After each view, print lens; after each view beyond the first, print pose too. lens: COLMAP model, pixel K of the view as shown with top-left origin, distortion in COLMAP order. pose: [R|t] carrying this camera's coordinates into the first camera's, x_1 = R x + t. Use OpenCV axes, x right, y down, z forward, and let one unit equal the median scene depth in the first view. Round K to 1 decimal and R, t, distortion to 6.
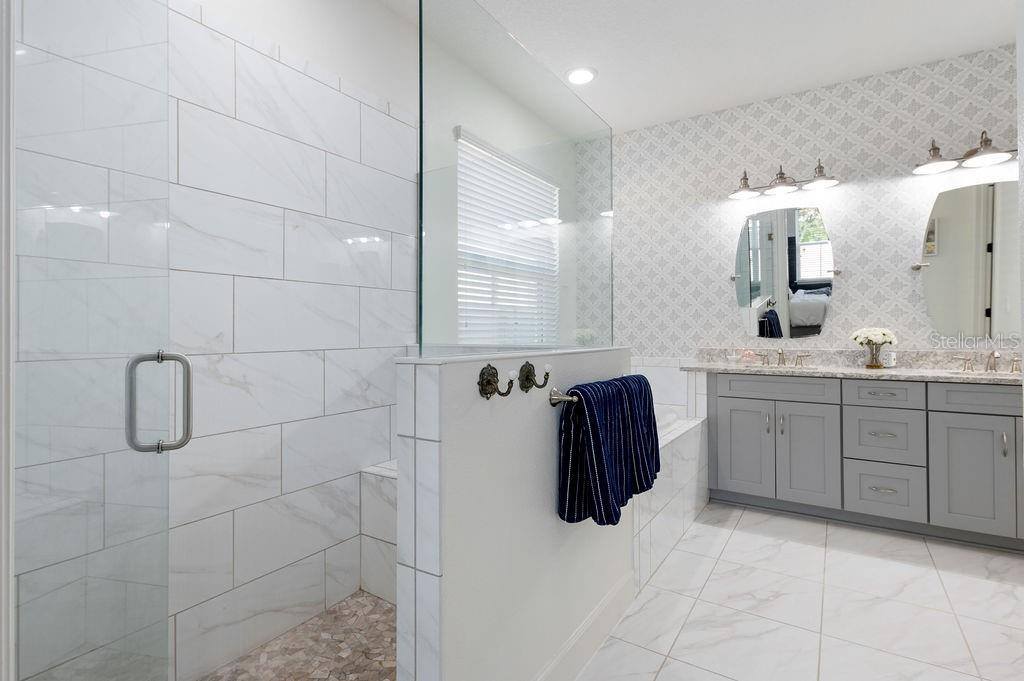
lens RADIAL K [[516.4, 0, 508.1], [0, 516.4, 339.8], [0, 0, 1]] dist [0.014510, -0.000668]
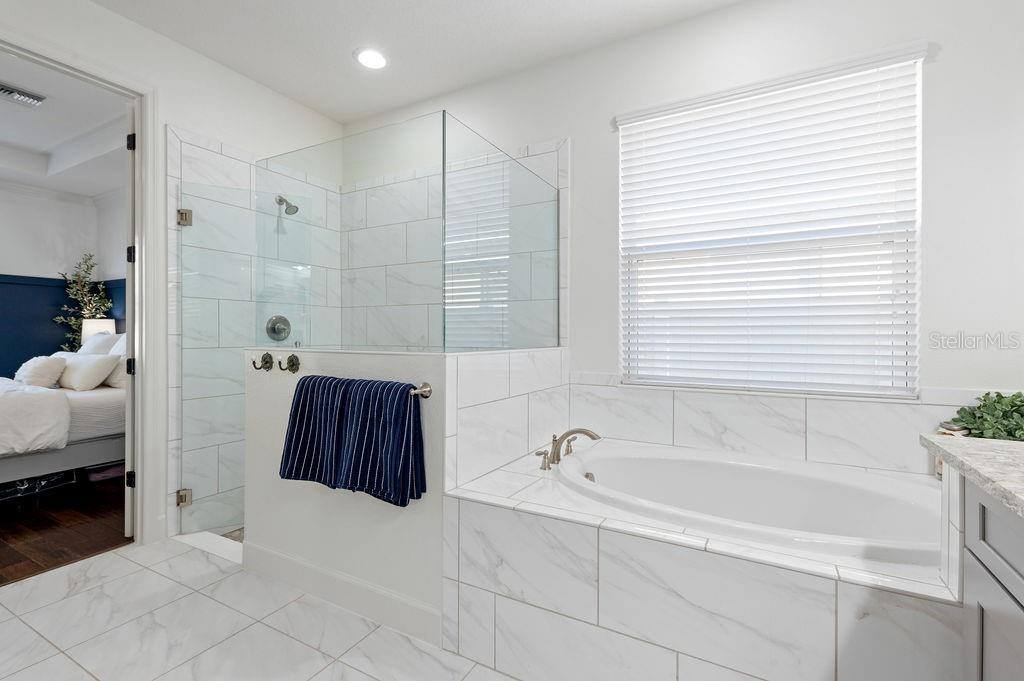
lens RADIAL K [[458.9, 0, 509.0], [0, 458.9, 338.2], [0, 0, 1]] dist [0.004681, 0.000595]
pose [[0.060192, 0.009513, -0.998141, 0.687919], [-0.018786, 0.999788, 0.008396, -0.014223], [0.998010, 0.018246, 0.060358, 0.723113]]
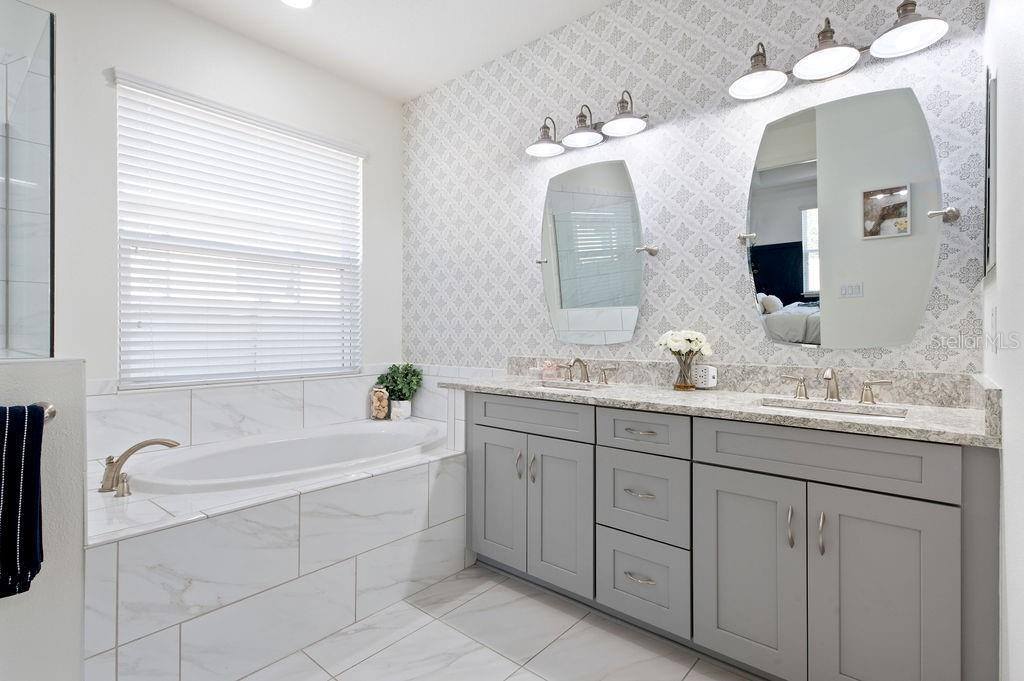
lens RADIAL K [[516.4, 0, 508.1], [0, 516.4, 339.8], [0, 0, 1]] dist [0.014510, -0.000668]
pose [[0.989232, 0.005604, -0.146248, 0.578903], [-0.005968, 0.999980, -0.002050, -0.007828], [0.146233, 0.002901, 0.989246, 0.296681]]
